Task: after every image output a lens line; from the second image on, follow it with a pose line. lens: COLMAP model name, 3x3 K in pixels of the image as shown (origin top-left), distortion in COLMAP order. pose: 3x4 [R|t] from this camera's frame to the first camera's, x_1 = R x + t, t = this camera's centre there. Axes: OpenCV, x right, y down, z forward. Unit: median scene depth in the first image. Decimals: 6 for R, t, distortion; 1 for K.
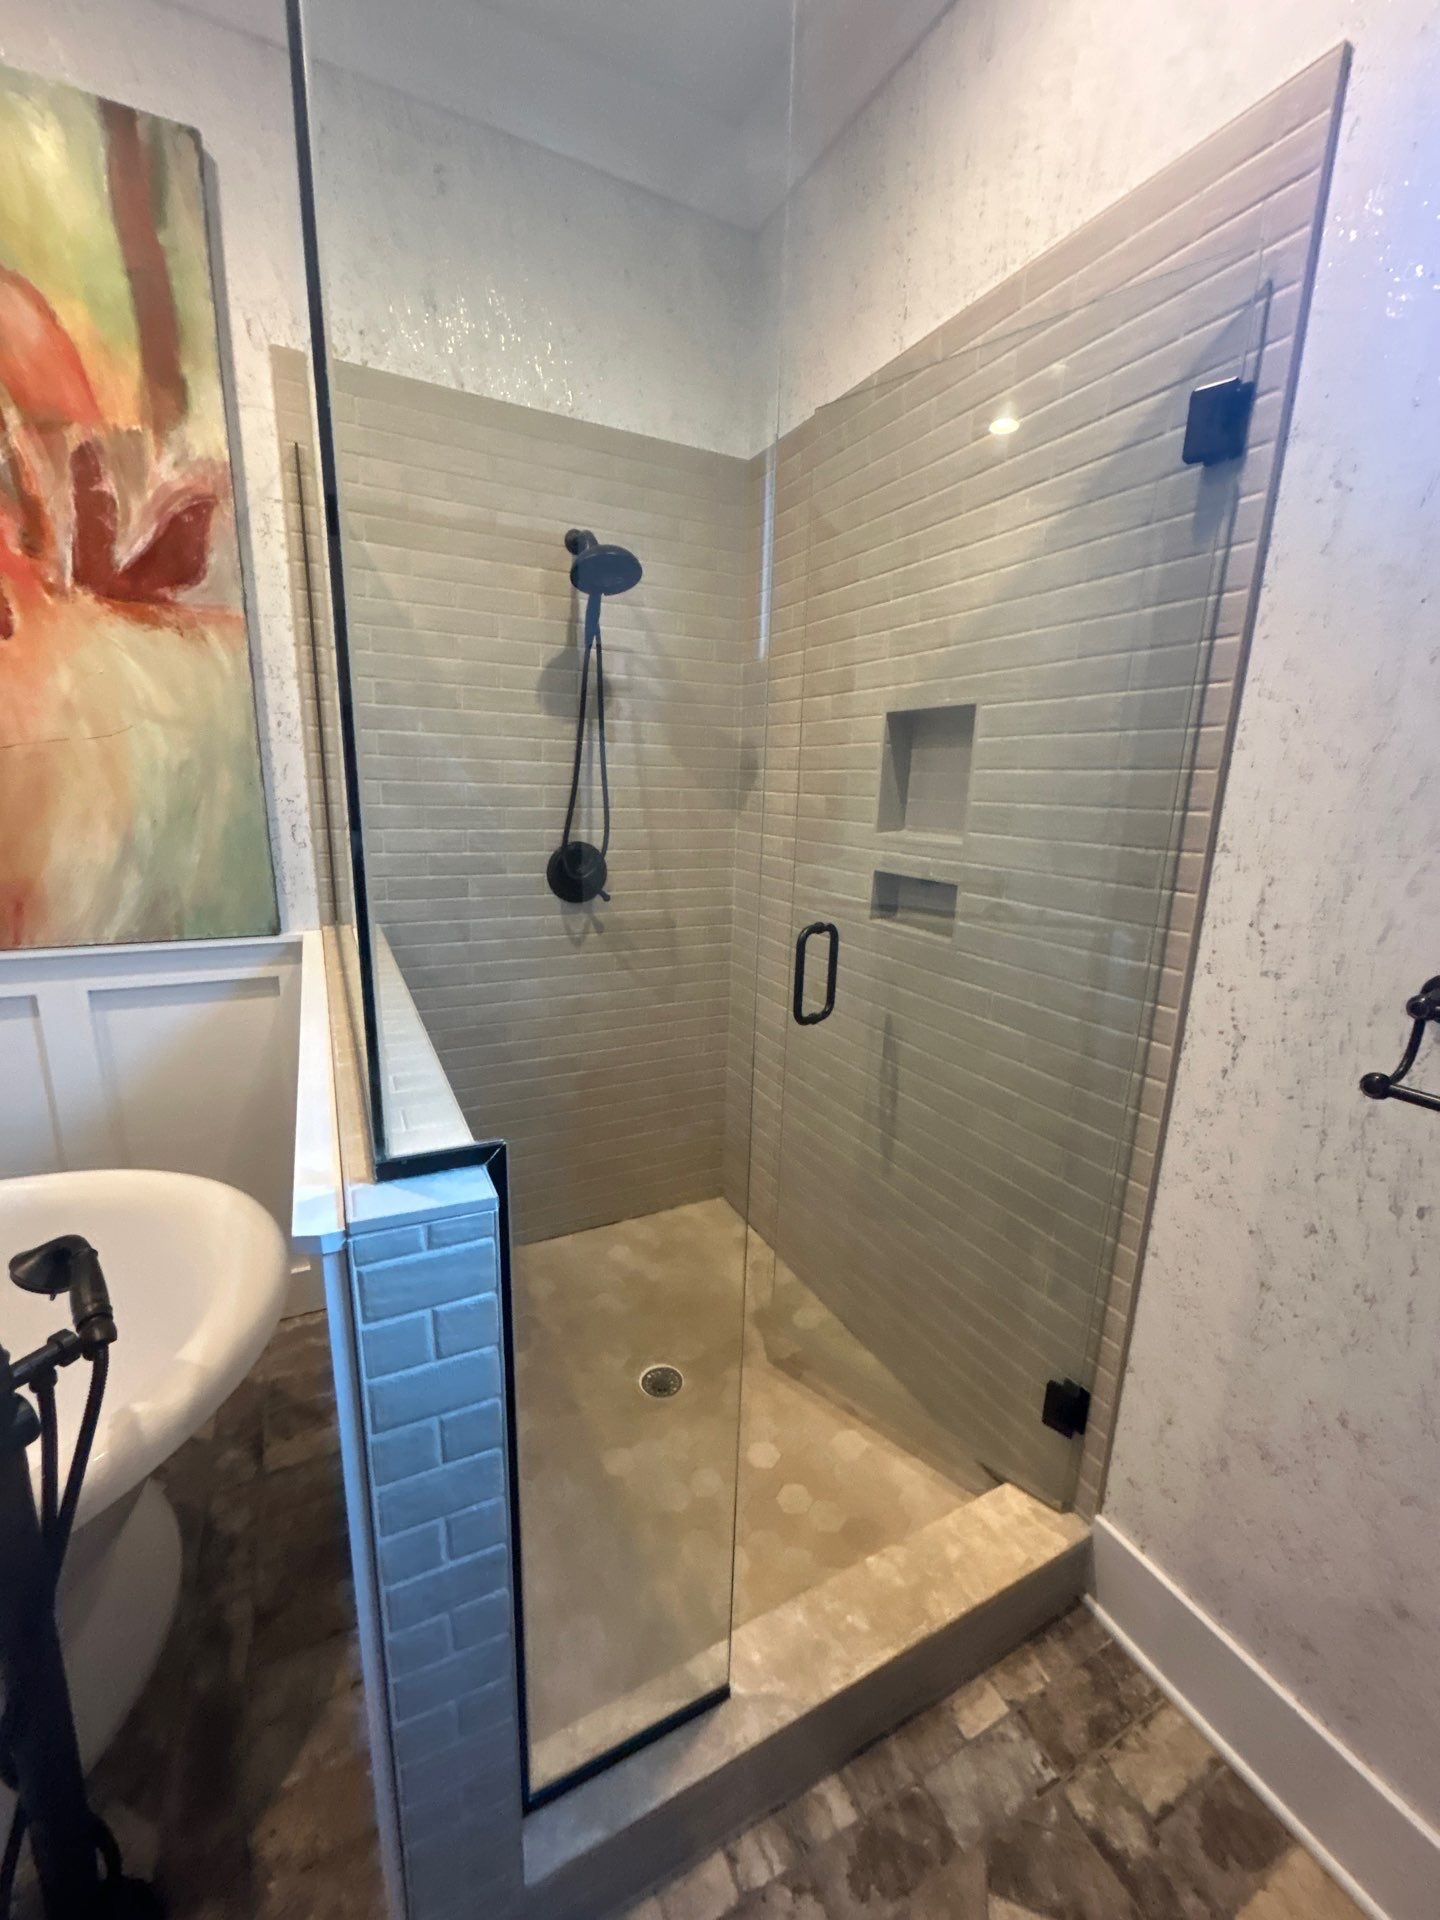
lens RADIAL K [[766.8, 0, 722.0], [0, 766.8, 956.4], [0, 0, 1]] dist [0.001033, -0.000383]
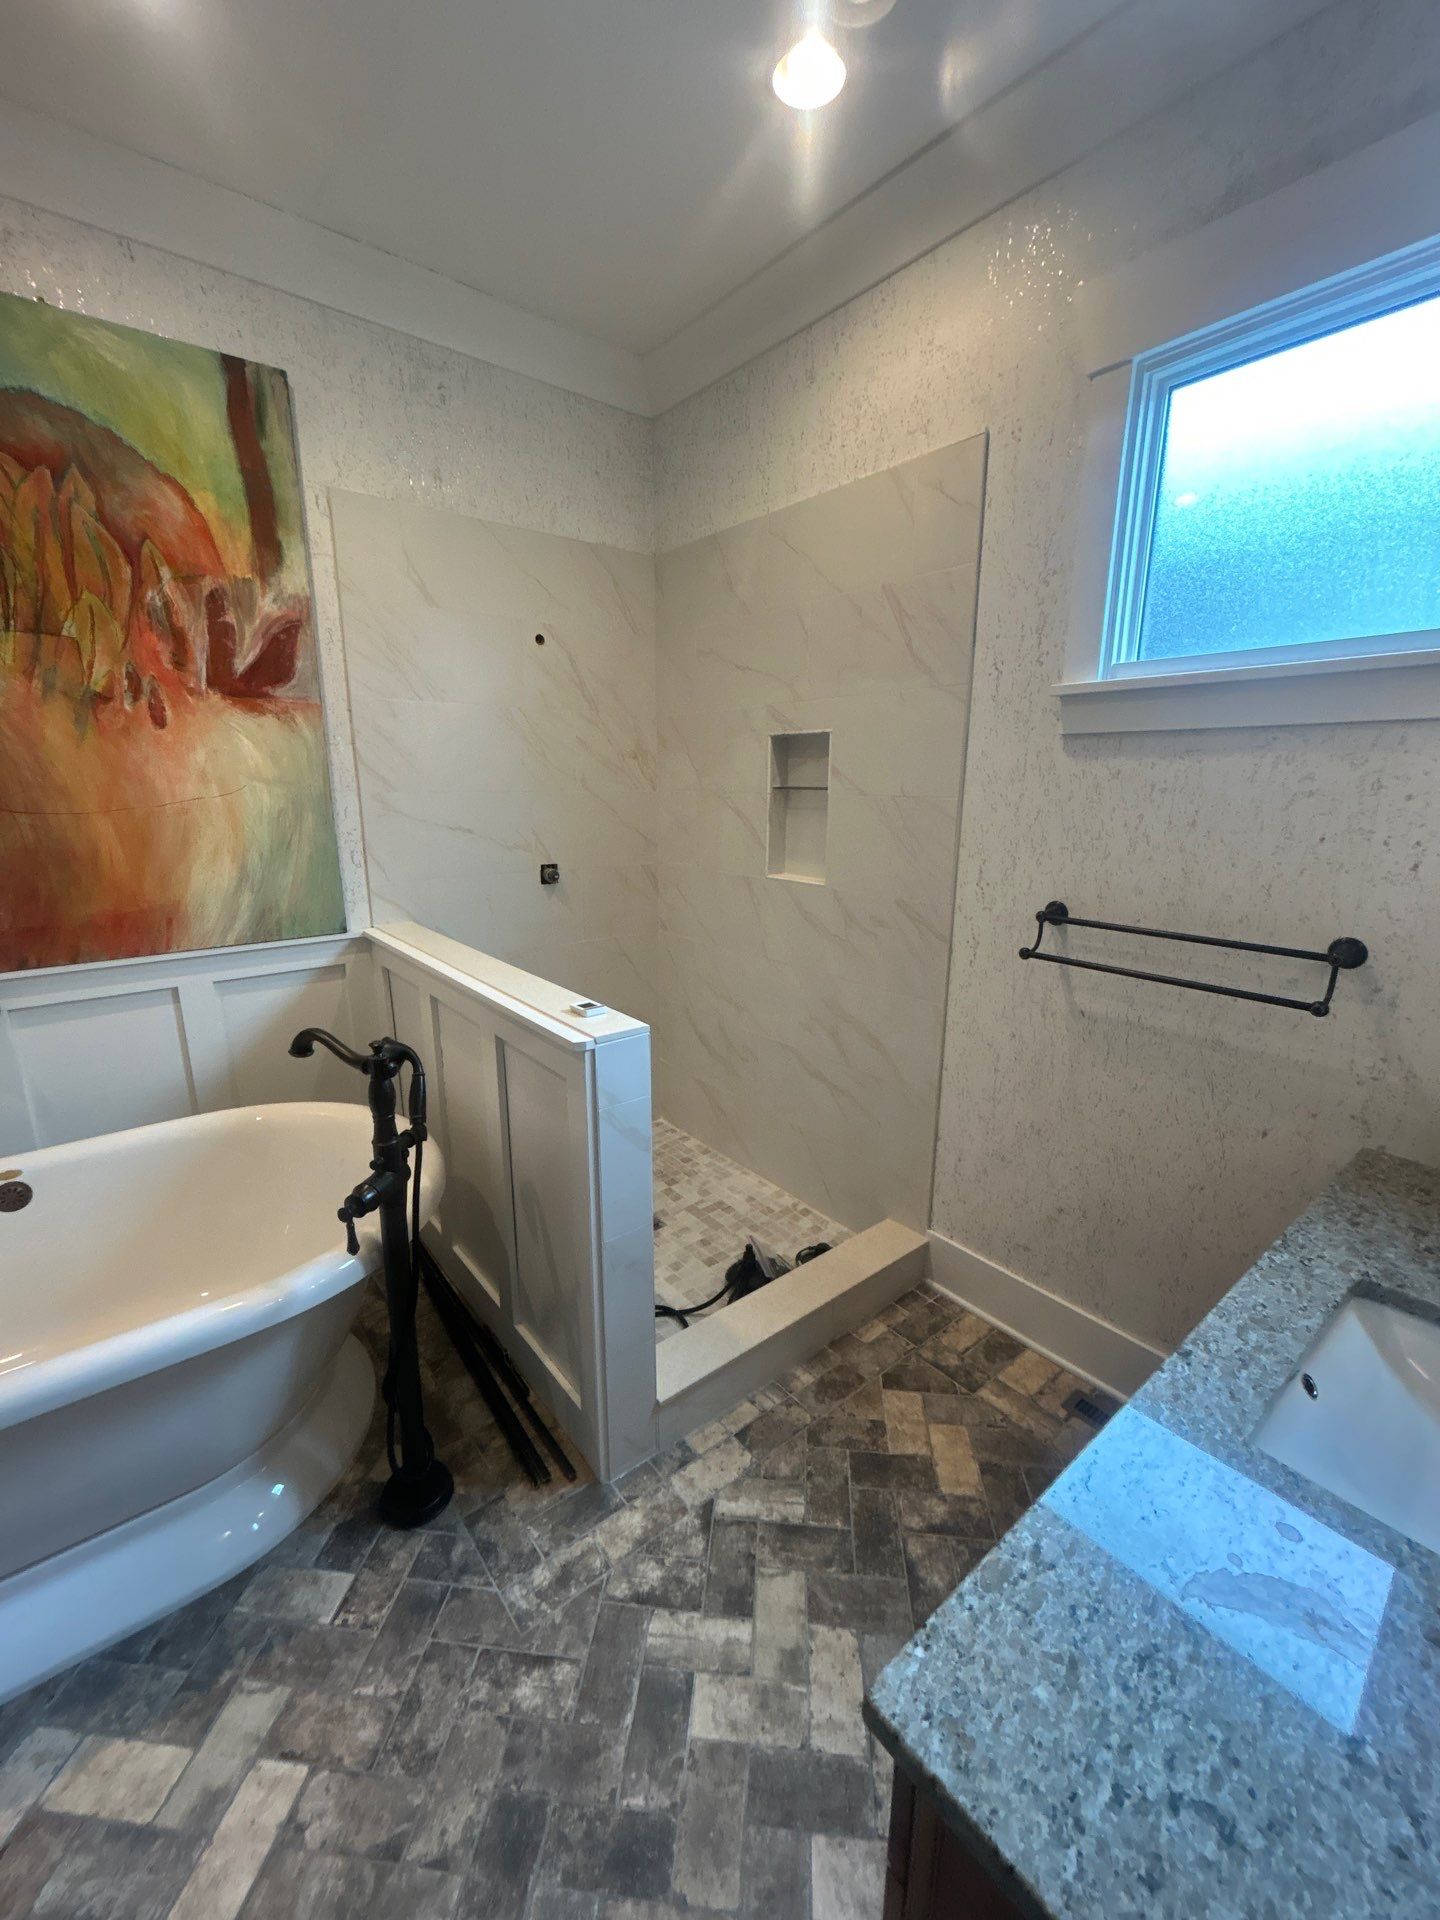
lens RADIAL K [[766.8, 0, 717.7], [0, 766.8, 953.8], [0, 0, 1]] dist [0.001033, -0.000383]
pose [[0.978665, -0.071097, 0.192768, -0.261456], [0.069616, 0.997469, 0.014452, 0.046392], [-0.193307, -0.000724, 0.981138, -0.600550]]
